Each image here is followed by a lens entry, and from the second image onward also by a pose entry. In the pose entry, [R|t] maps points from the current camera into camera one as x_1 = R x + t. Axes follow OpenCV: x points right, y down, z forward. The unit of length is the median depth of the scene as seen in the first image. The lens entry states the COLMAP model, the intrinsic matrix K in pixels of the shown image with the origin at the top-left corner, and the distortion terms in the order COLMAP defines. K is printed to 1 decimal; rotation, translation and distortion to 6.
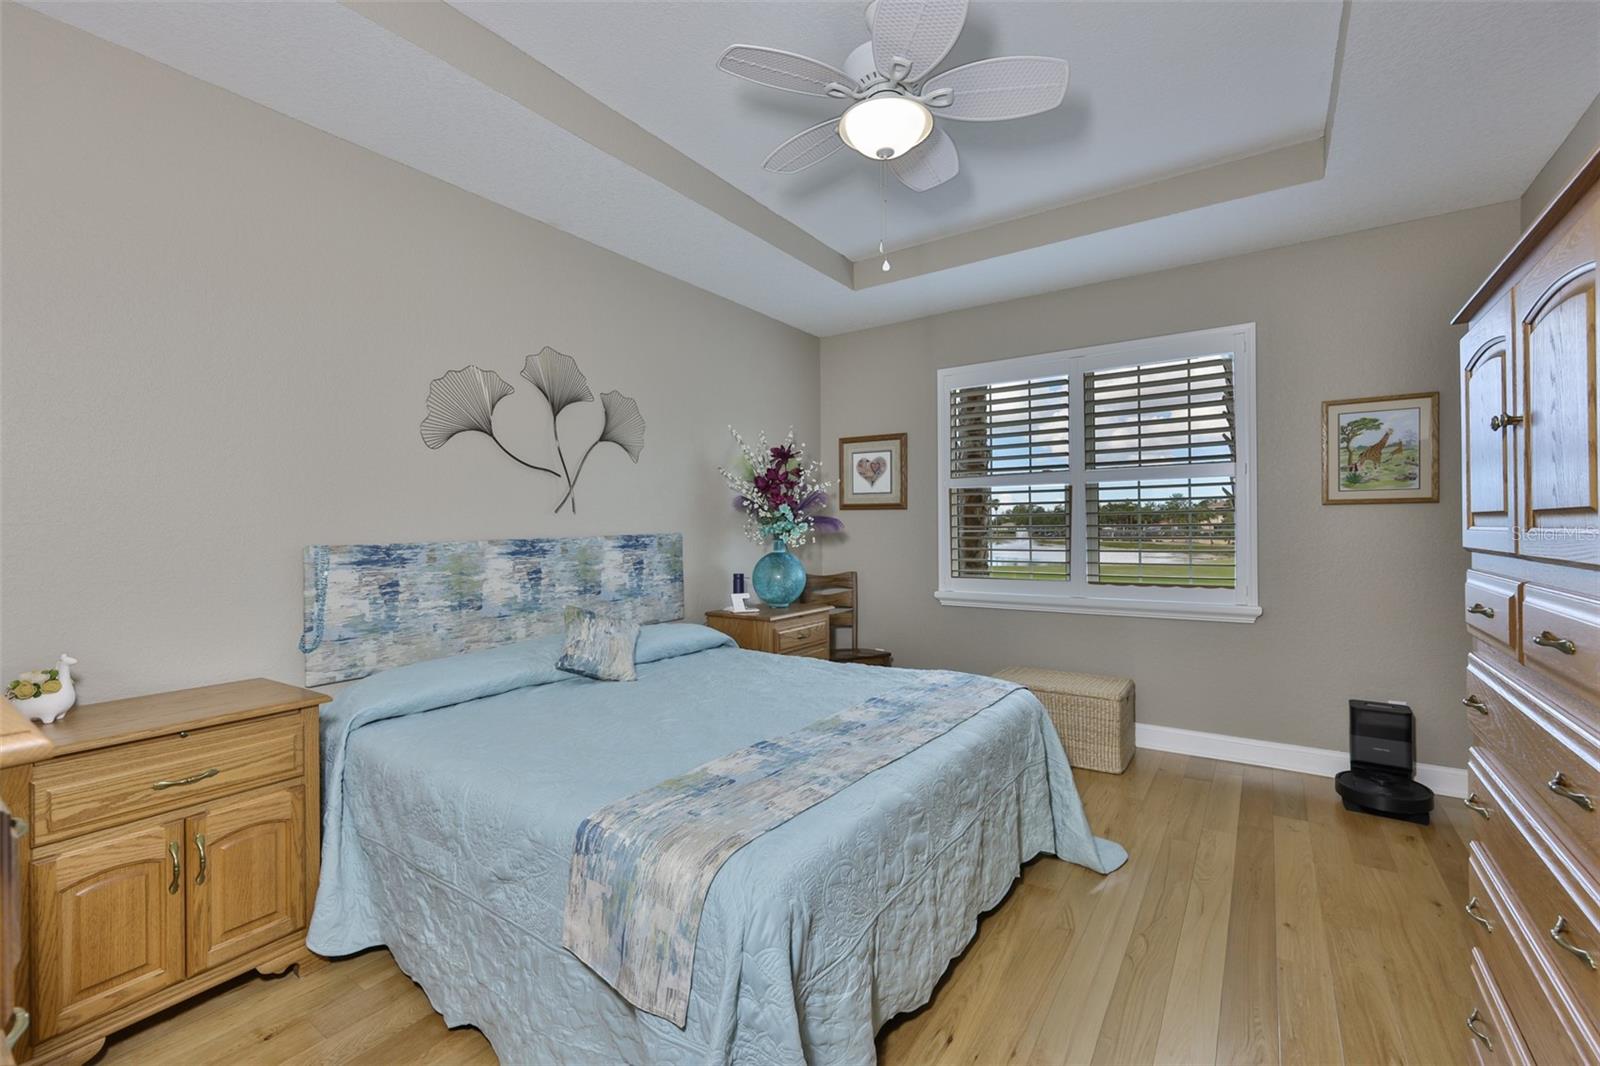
lens RADIAL K [[678.7, 0, 797.7], [0, 678.7, 526.7], [0, 0, 1]] dist [-0.001366, 0.000146]
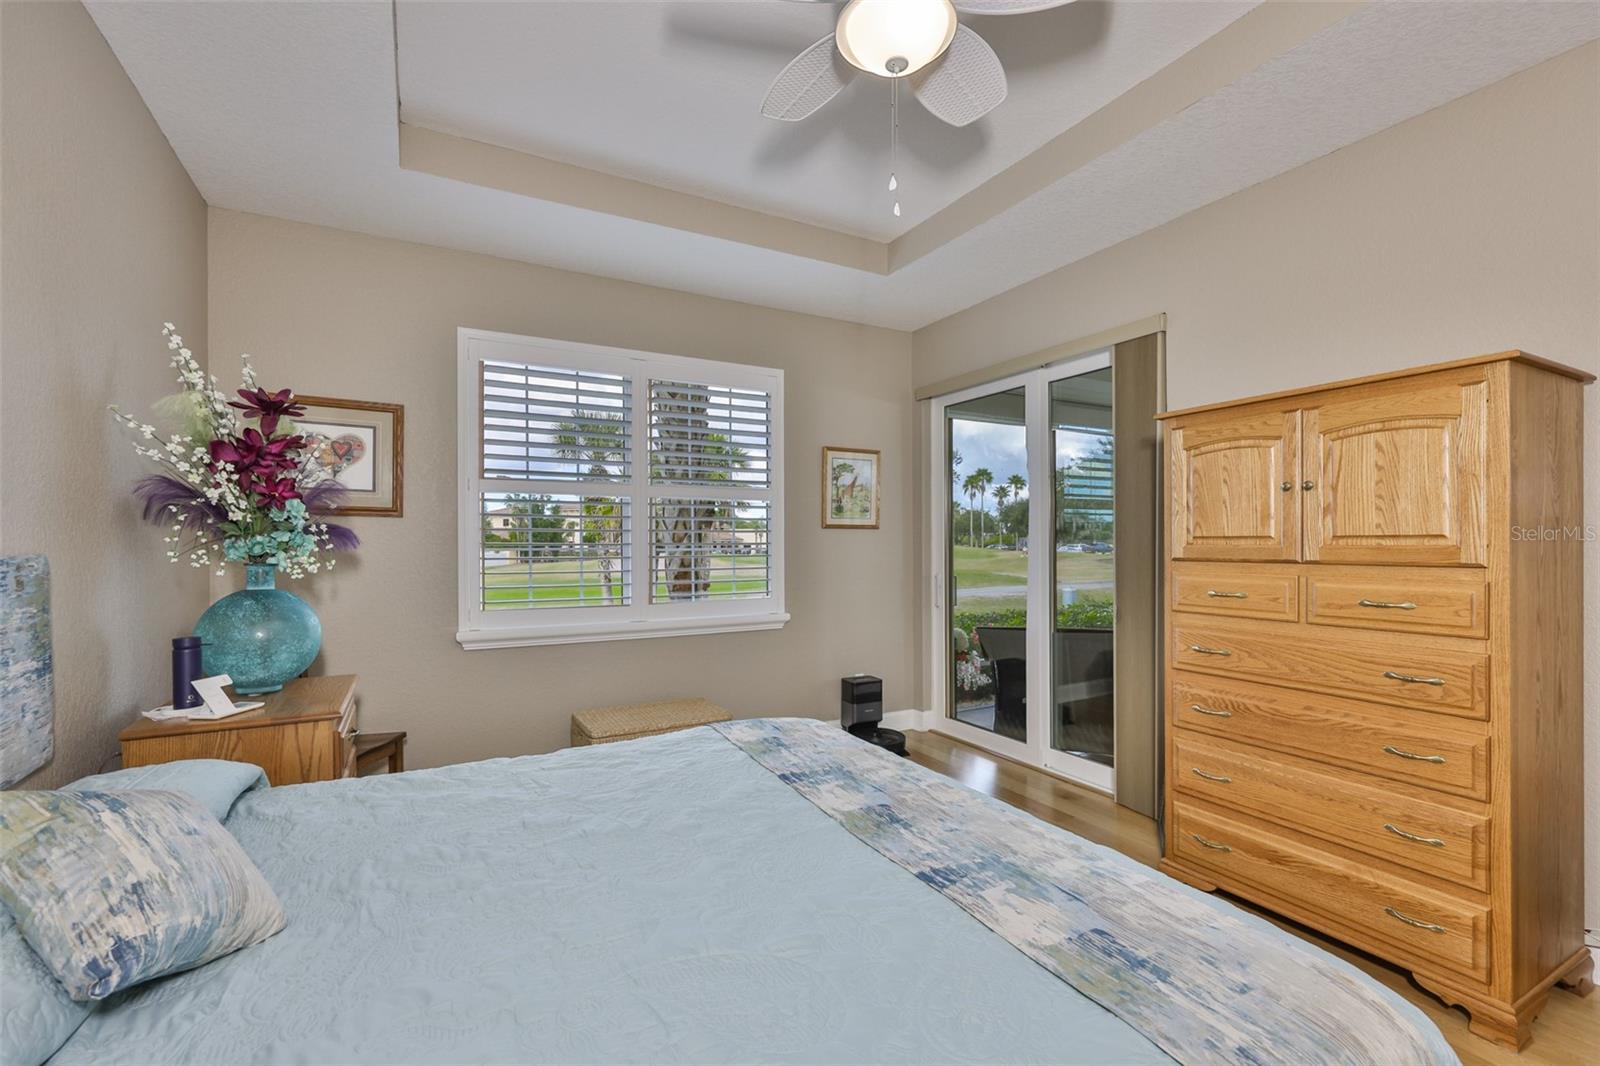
lens RADIAL K [[694.9, 0, 789.3], [0, 694.9, 545.9], [0, 0, 1]] dist [-0.003490, 0.000075]
pose [[0.441071, 0.004009, 0.897463, -0.419000], [-0.004665, 0.999987, -0.002175, 0.003849], [-0.897460, -0.003228, 0.441084, 0.493738]]
